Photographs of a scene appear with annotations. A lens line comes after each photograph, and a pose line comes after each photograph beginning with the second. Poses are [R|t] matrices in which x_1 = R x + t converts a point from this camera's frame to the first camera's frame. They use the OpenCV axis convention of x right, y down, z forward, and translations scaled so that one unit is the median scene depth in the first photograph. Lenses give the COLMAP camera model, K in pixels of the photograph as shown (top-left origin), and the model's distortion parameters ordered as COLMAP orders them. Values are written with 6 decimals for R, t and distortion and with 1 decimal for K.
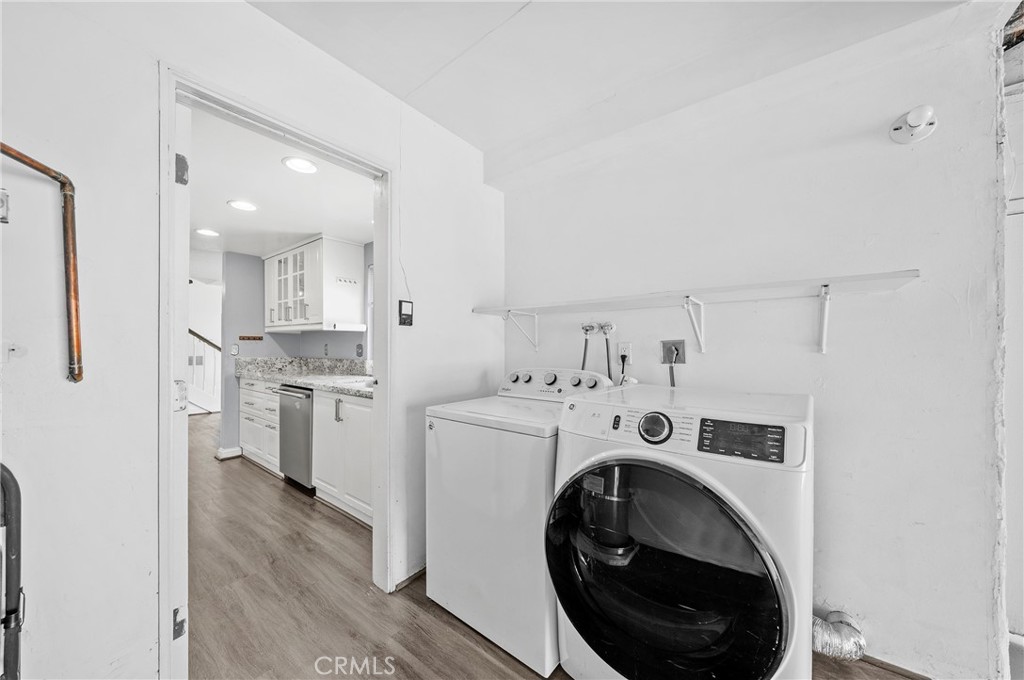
lens RADIAL K [[354.8, 0, 506.5], [0, 354.8, 349.9], [0, 0, 1]] dist [0.000014, 0.000048]
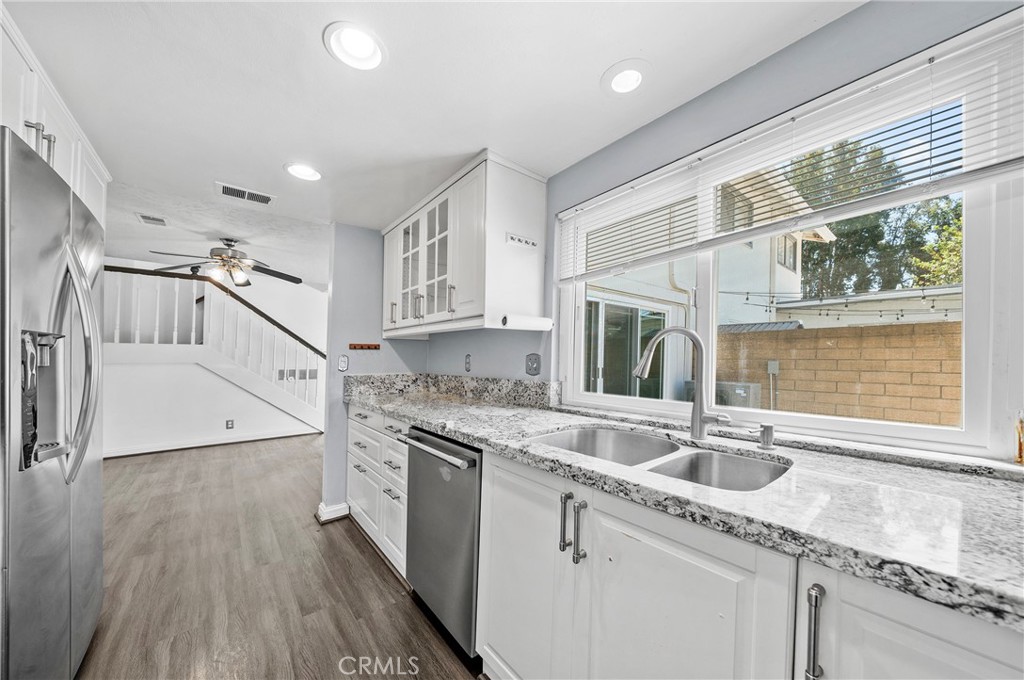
lens RADIAL K [[354.8, 0, 539.4], [0, 354.8, 343.4], [0, 0, 1]] dist [0.000014, 0.000048]
pose [[0.986423, -0.011312, -0.163834, -0.307401], [0.003322, 0.998795, -0.048959, -0.004465], [0.164191, 0.047750, 0.985272, 0.425018]]
